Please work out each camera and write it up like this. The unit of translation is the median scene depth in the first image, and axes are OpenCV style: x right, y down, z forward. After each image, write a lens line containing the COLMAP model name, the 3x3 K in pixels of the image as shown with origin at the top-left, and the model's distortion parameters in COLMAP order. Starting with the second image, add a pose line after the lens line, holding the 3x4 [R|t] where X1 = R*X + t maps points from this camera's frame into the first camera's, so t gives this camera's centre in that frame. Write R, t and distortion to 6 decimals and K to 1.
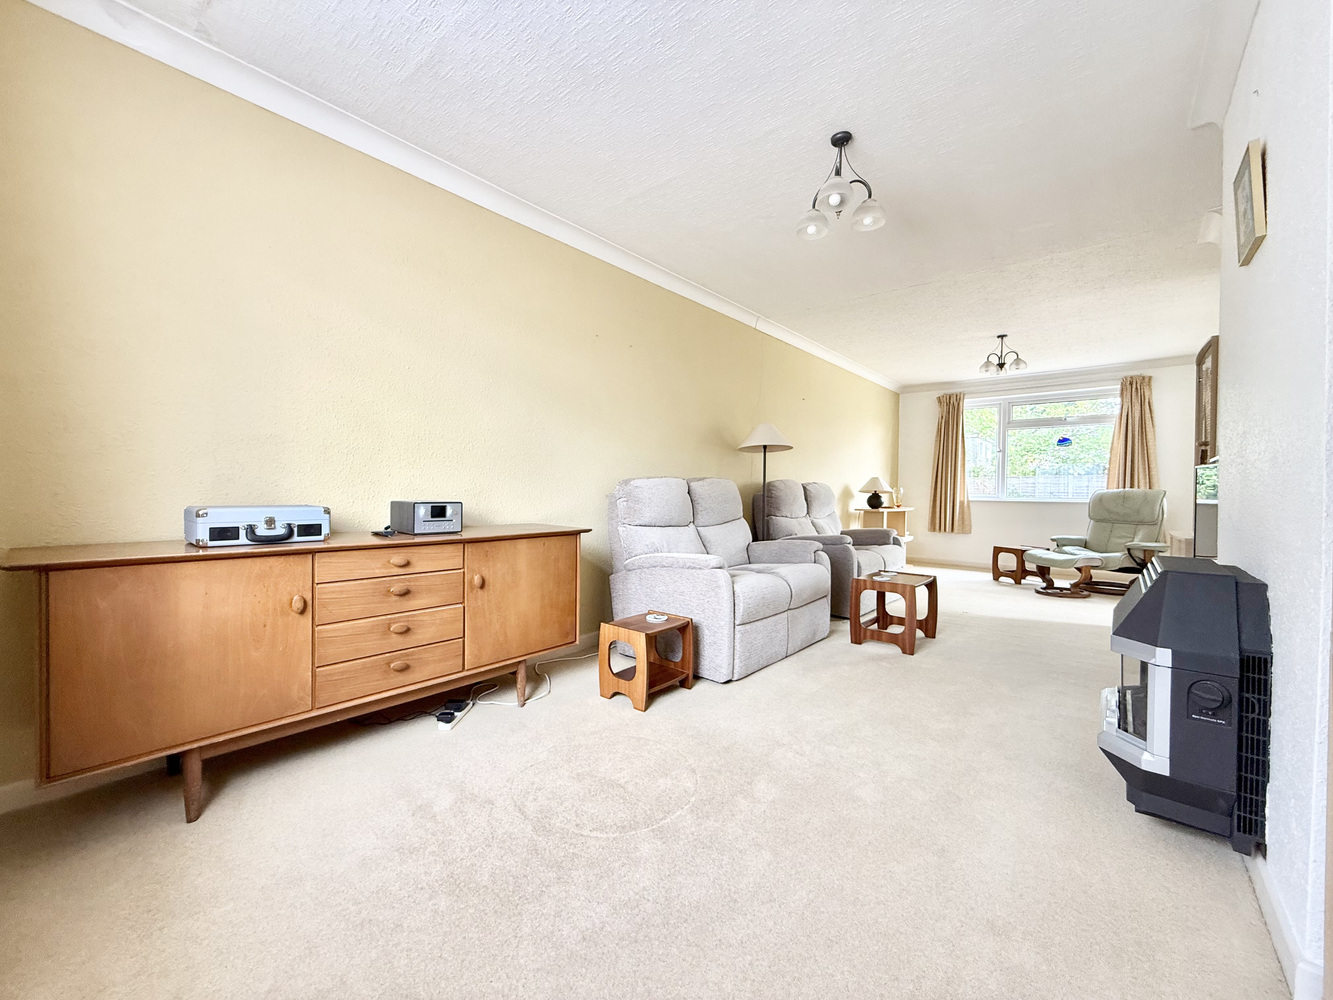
lens RADIAL K [[523.4, 0, 633.2], [0, 523.4, 499.9], [0, 0, 1]] dist [0.001780, 0.000104]
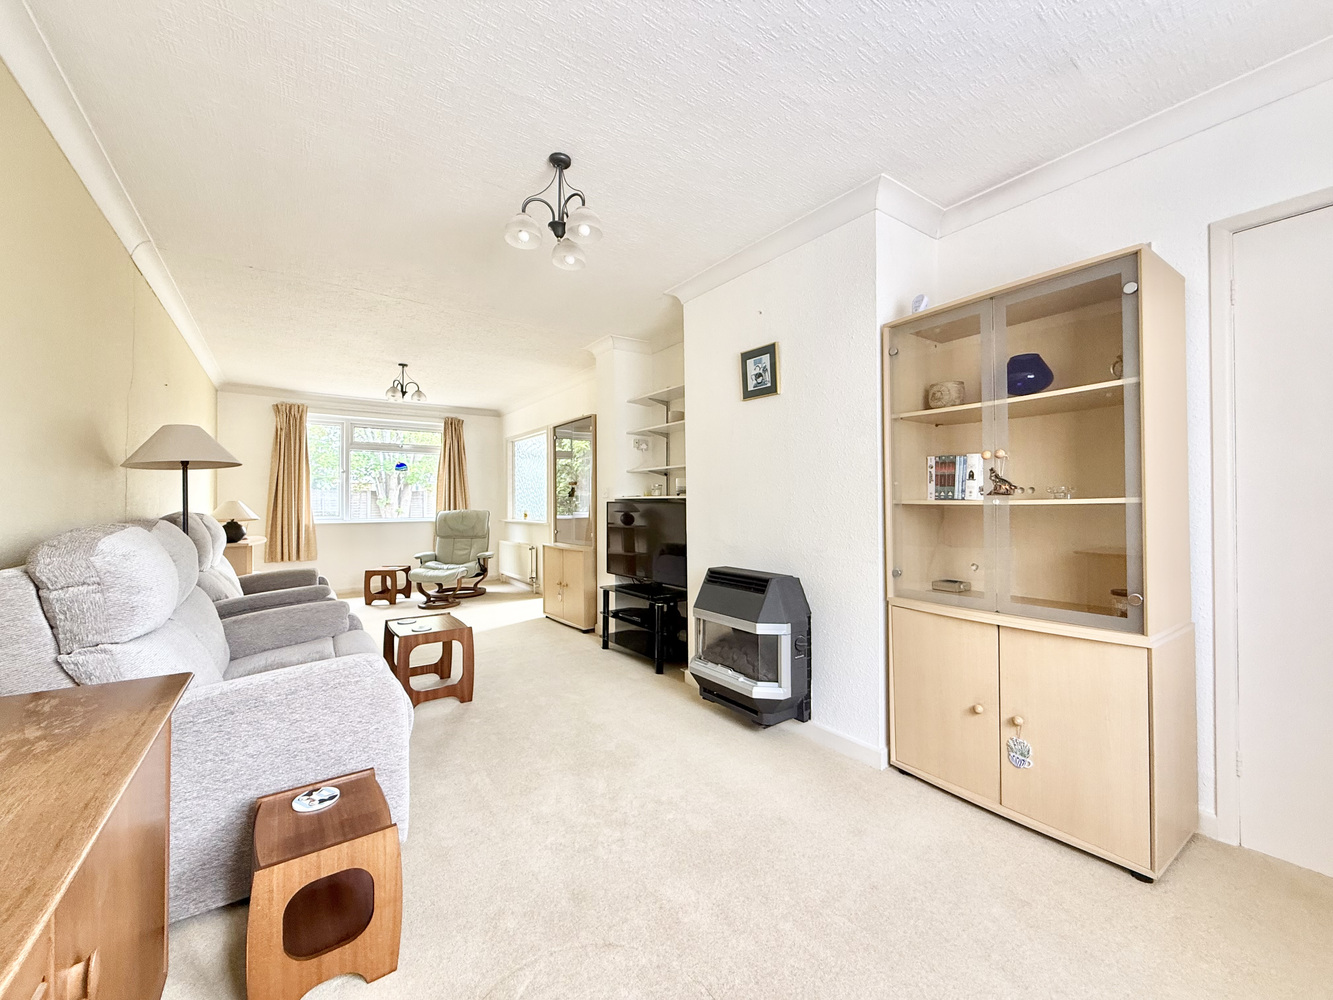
lens RADIAL K [[543.7, 0, 666.5], [0, 543.7, 500.0], [0, 0, 1]] dist [-0.001438, -0.000168]
pose [[0.208627, -0.009331, 0.977951, -0.189035], [0.026280, 0.999647, 0.003932, -0.033100], [-0.977642, 0.024880, 0.208799, 0.235680]]
